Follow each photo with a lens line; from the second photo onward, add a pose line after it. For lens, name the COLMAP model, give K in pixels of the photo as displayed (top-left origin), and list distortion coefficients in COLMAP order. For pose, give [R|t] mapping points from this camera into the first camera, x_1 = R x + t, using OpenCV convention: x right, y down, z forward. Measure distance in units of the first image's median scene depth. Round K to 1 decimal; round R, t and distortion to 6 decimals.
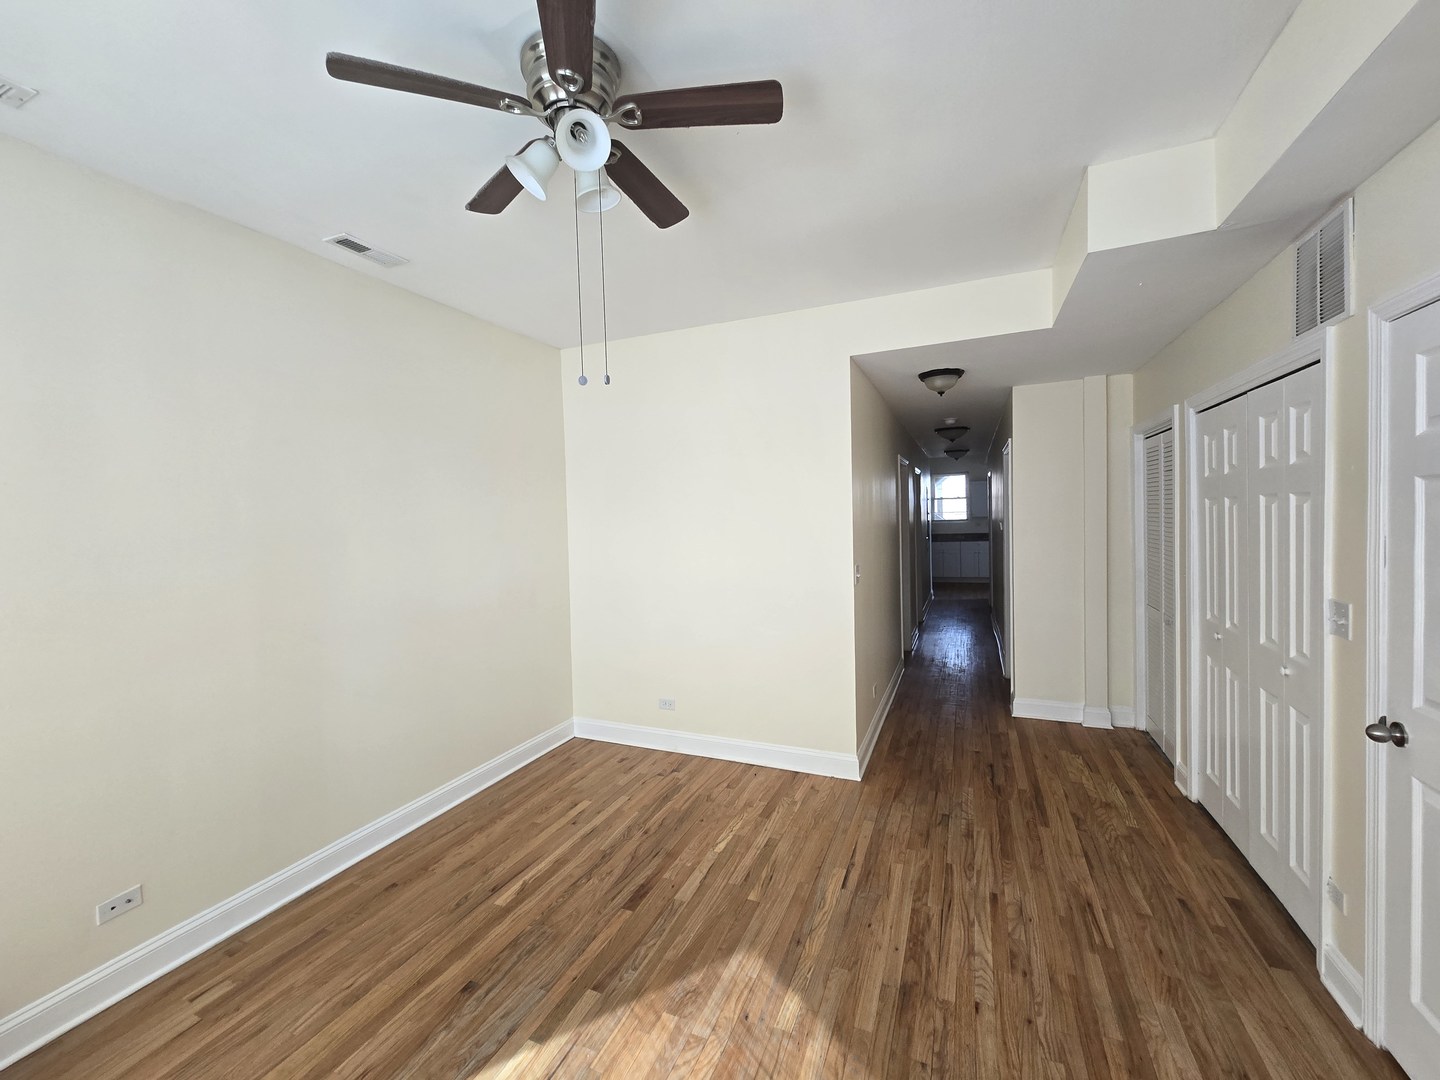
lens RADIAL K [[587.4, 0, 721.2], [0, 587.4, 537.1], [0, 0, 1]] dist [-0.000117, 0.000085]
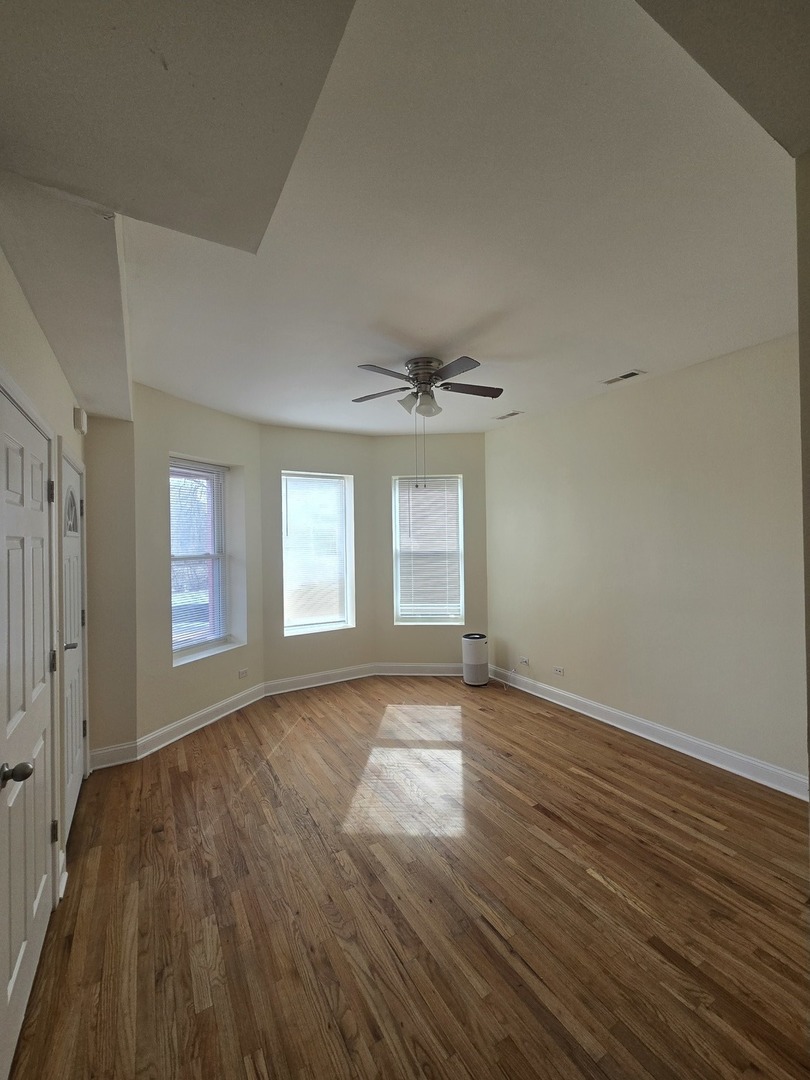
lens RADIAL K [[440.6, 0, 405.7], [0, 440.6, 538.7], [0, 0, 1]] dist [-0.000117, 0.000085]
pose [[-0.592186, 0.041023, -0.804756, 0.842150], [0.004998, 0.998871, 0.047240, -0.084902], [0.805786, 0.023953, -0.591723, 1.287792]]
